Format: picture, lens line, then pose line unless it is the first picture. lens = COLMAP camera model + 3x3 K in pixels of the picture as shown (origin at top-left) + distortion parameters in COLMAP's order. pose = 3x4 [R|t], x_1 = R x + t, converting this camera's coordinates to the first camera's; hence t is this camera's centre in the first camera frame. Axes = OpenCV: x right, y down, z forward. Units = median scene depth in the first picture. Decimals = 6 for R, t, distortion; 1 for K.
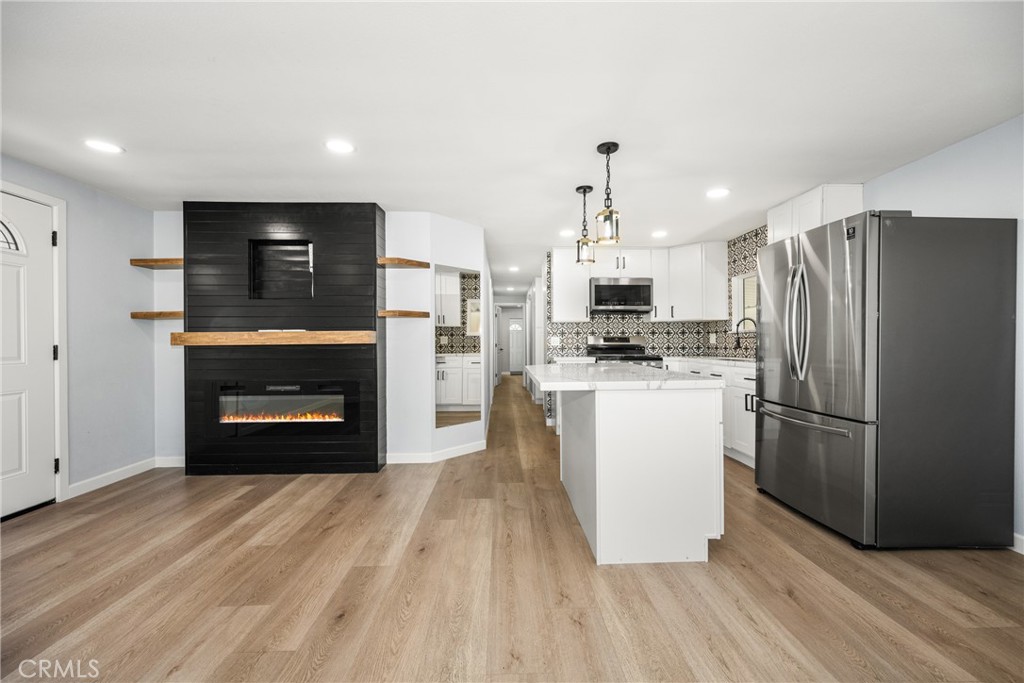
lens RADIAL K [[402.3, 0, 509.1], [0, 402.3, 343.1], [0, 0, 1]] dist [-0.002935, 0.000518]
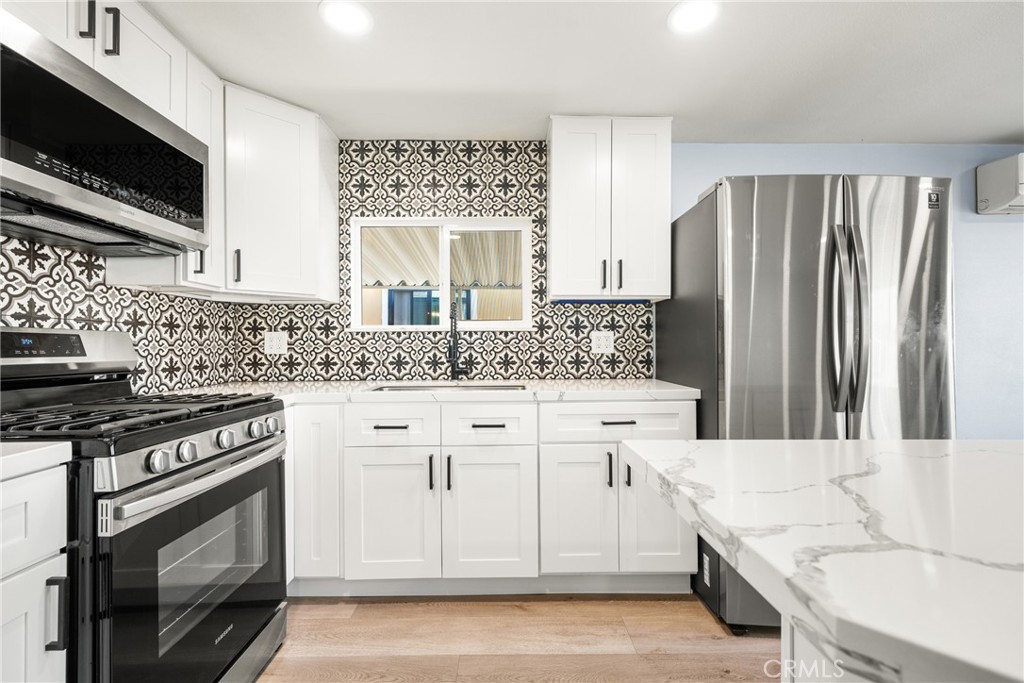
lens RADIAL K [[449.8, 0, 509.8], [0, 449.8, 342.6], [0, 0, 1]] dist [-0.004360, 0.000805]
pose [[0.007012, 0.009464, 0.999931, 0.022814], [0.005983, 0.999937, -0.009506, -0.008300], [-0.999958, 0.006050, 0.006955, 1.126267]]
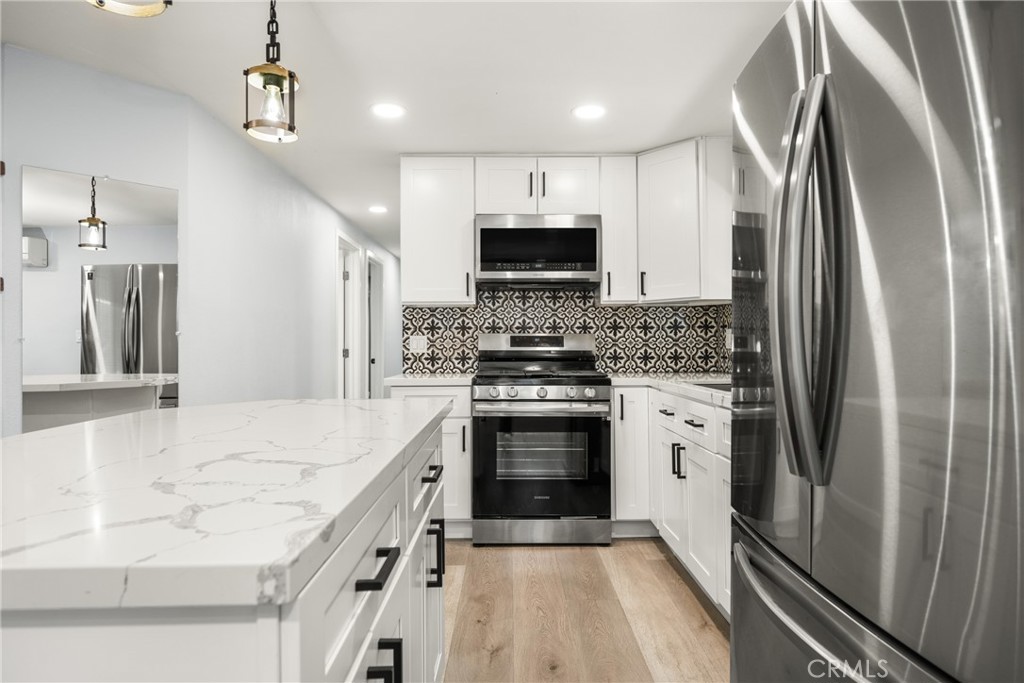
lens RADIAL K [[590.7, 0, 513.9], [0, 590.7, 339.5], [0, 0, 1]] dist [0.000457, -0.002604]
pose [[0.999955, -0.000553, -0.009444, 0.380810], [0.000438, 0.999925, -0.012217, -0.002471], [0.009450, 0.012213, 0.999881, 0.421360]]
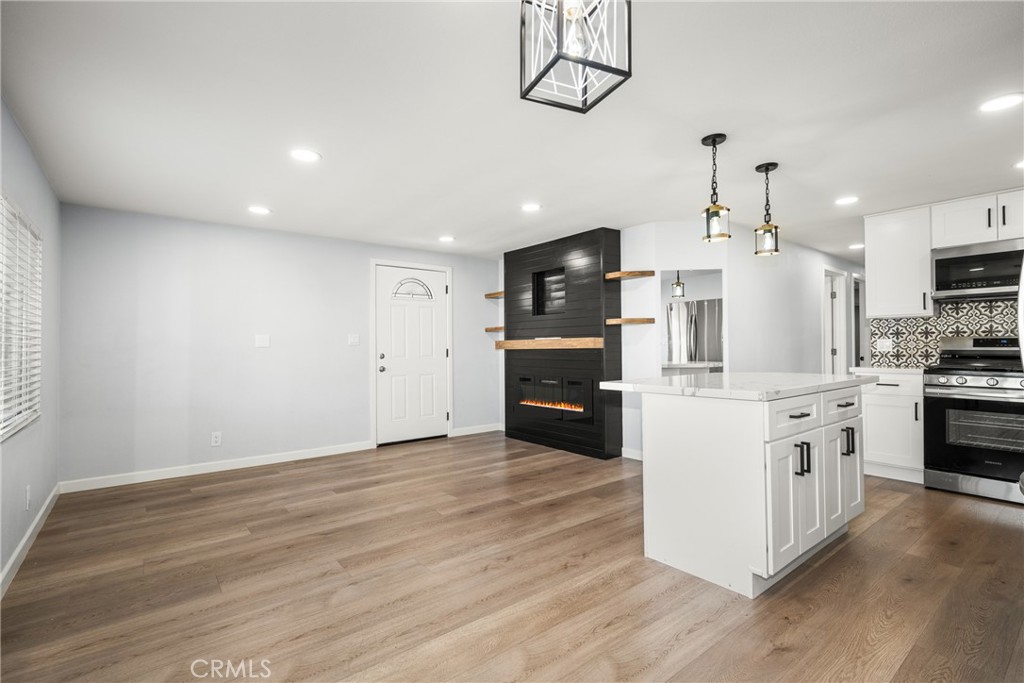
lens RADIAL K [[465.0, 0, 513.6], [0, 465.0, 341.0], [0, 0, 1]] dist [0.004131, -0.001439]
pose [[0.603931, -0.010799, -0.796963, 0.590262], [0.000000, 0.999908, -0.013550, -0.001410], [0.797036, 0.008183, 0.603876, -0.015571]]
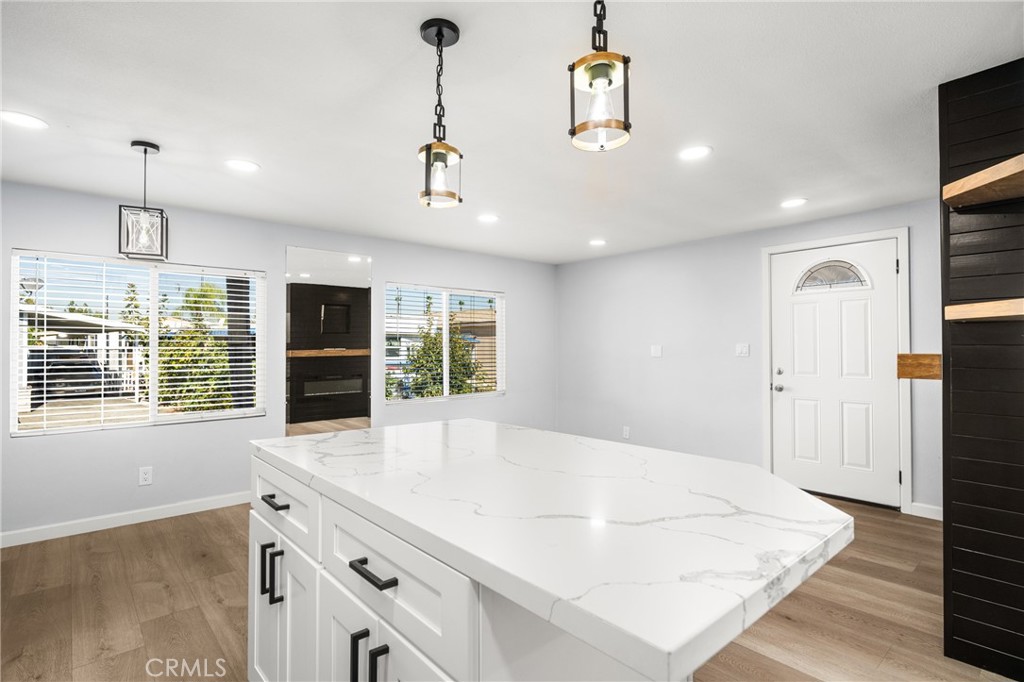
lens RADIAL K [[506.5, 0, 517.1], [0, 506.5, 342.6], [0, 0, 1]] dist [0.002821, 0.000459]
pose [[-0.756875, -0.003103, -0.653553, 0.450085], [-0.000997, 0.999993, -0.003594, -0.041767], [0.653559, -0.002068, -0.756873, 1.143487]]
